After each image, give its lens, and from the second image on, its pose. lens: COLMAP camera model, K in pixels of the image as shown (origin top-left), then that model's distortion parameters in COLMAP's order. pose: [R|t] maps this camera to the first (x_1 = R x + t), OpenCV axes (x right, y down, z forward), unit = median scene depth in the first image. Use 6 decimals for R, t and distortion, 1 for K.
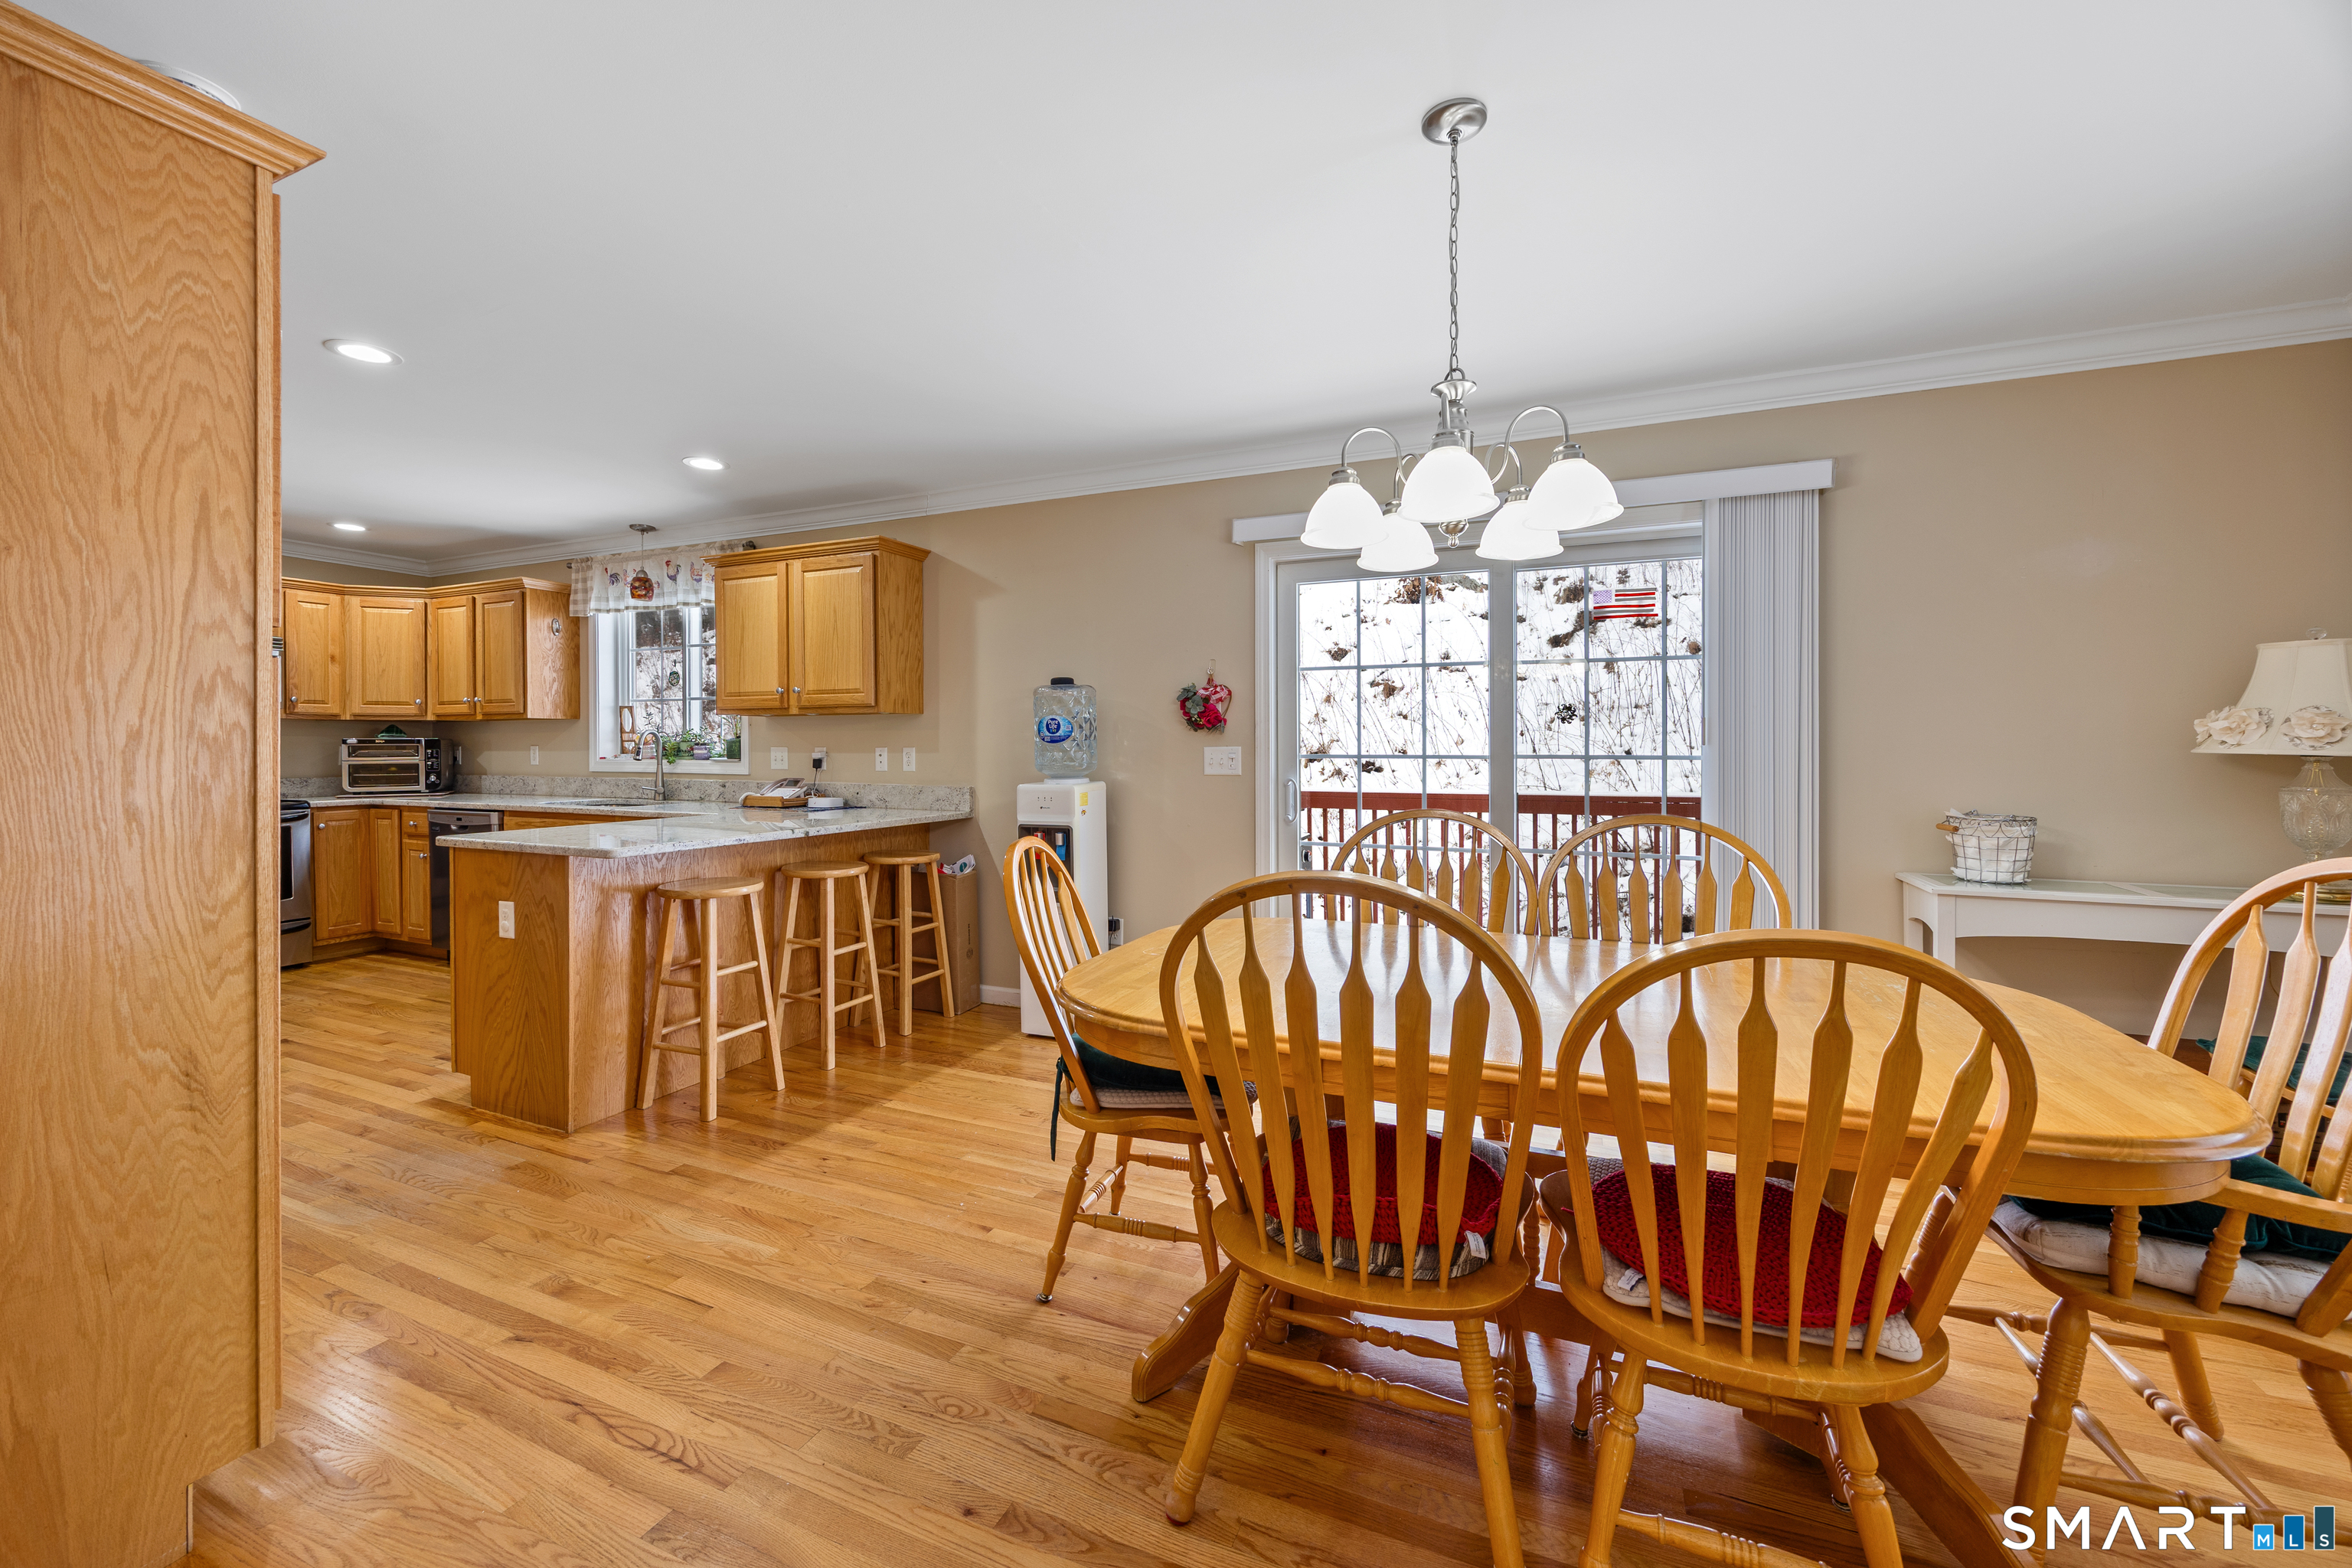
lens RADIAL K [[930.6, 0, 1225.0], [0, 930.6, 760.1], [0, 0, 1]] dist [-0.002444, -0.000207]
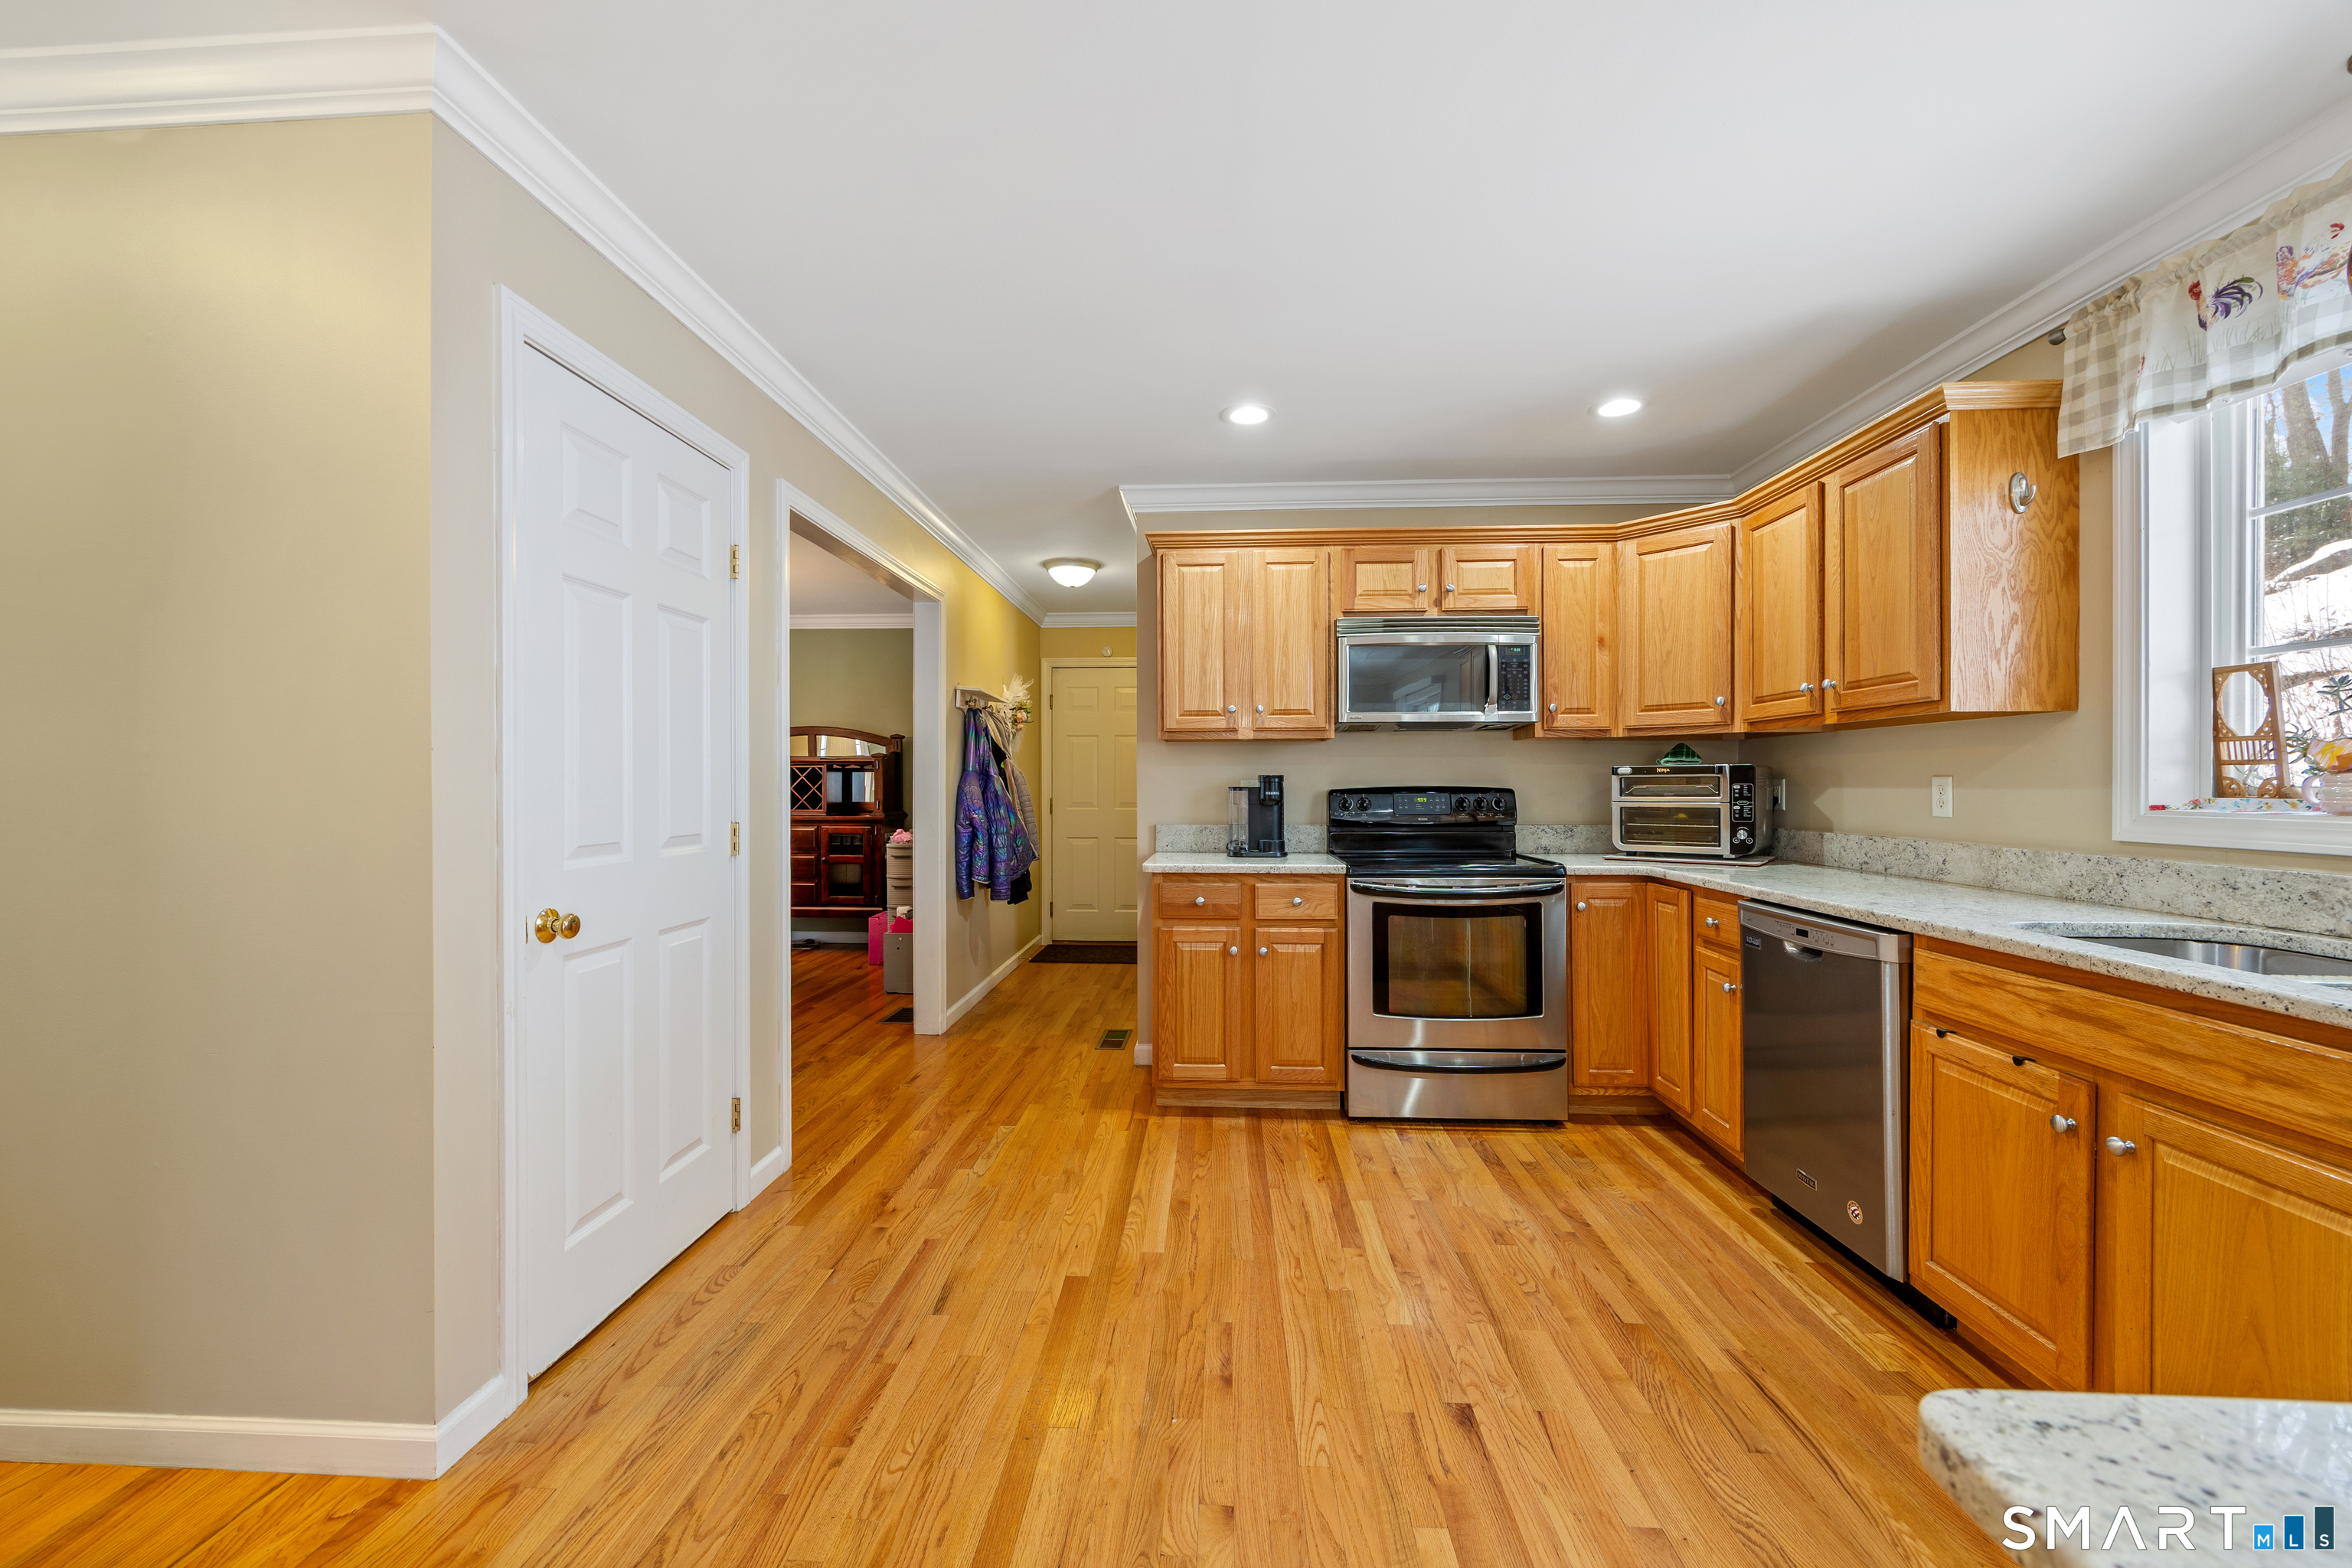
lens RADIAL K [[930.6, 0, 1131.2], [0, 930.6, 773.2], [0, 0, 1]] dist [-0.002444, -0.000207]
pose [[0.301092, -0.007234, -0.953568, -0.445469], [-0.013005, 0.999847, -0.011691, -0.006484], [0.953506, 0.015921, 0.300952, 0.497481]]
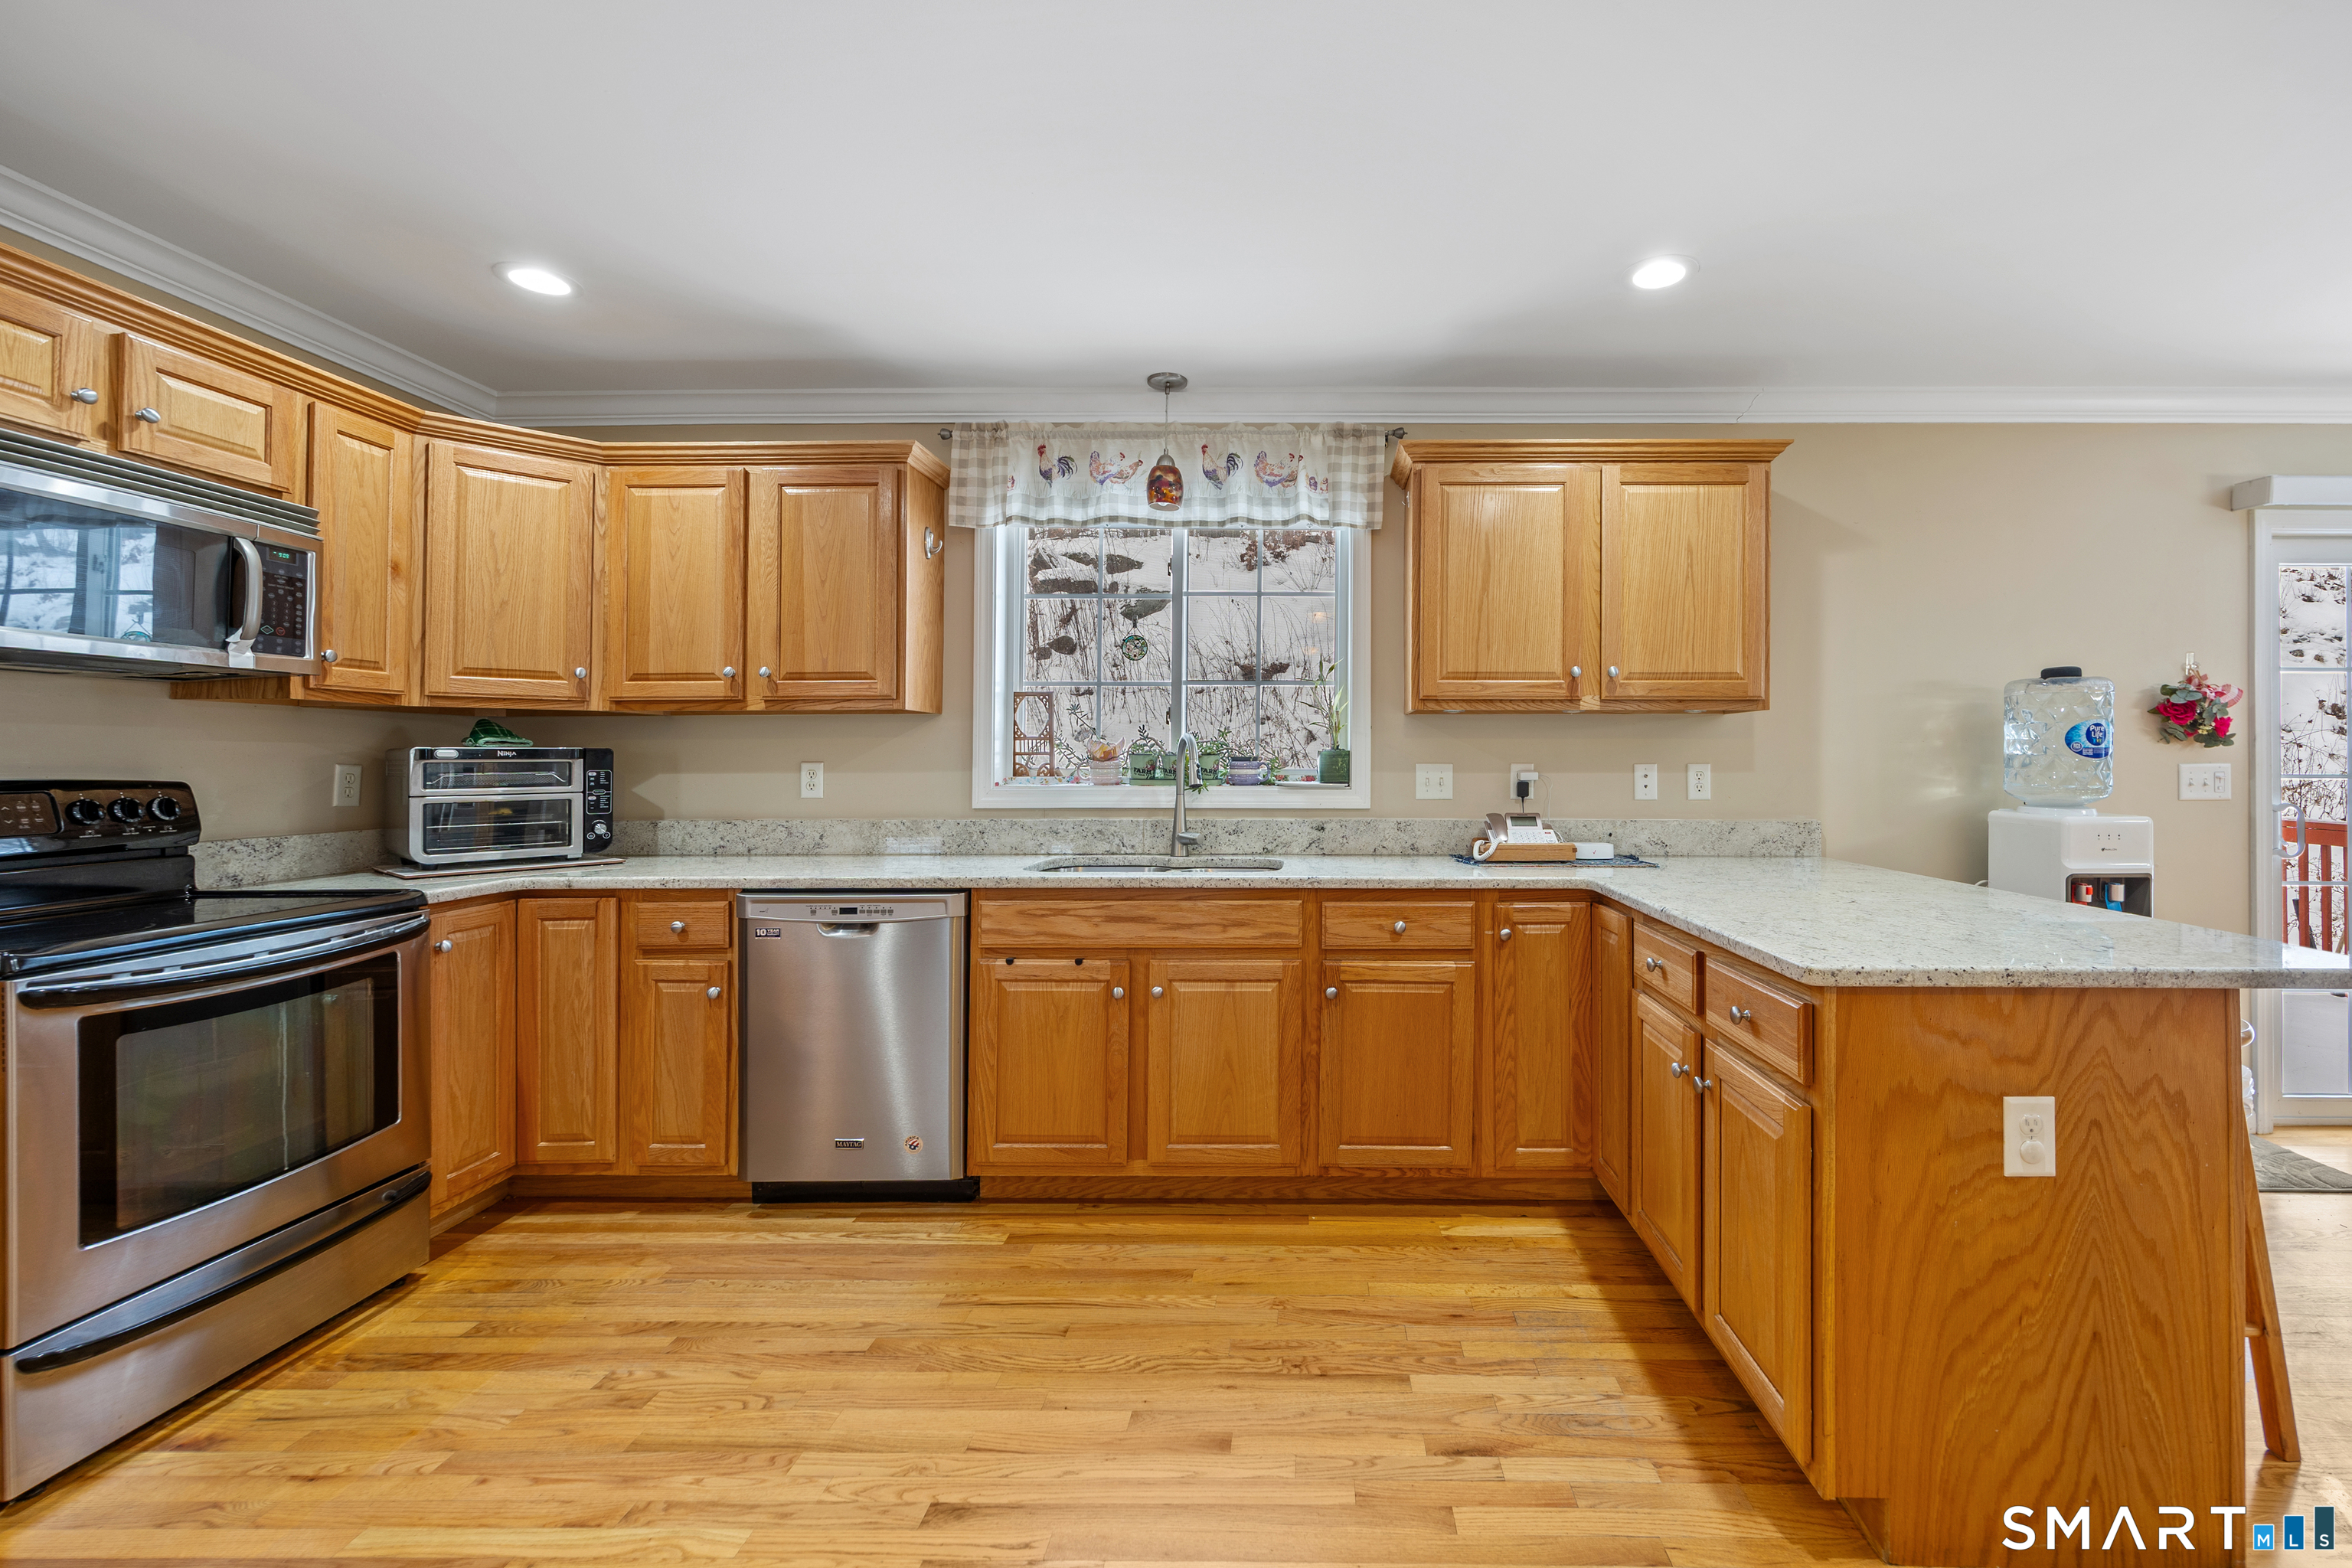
lens RADIAL K [[992.5, 0, 1325.3], [0, 992.5, 739.8], [0, 0, 1]] dist [-0.005715, 0.001055]
pose [[0.920779, 0.007505, 0.390013, -0.737524], [0.006420, 0.999388, -0.034387, -0.007110], [-0.390032, 0.034166, 0.920167, 0.384864]]
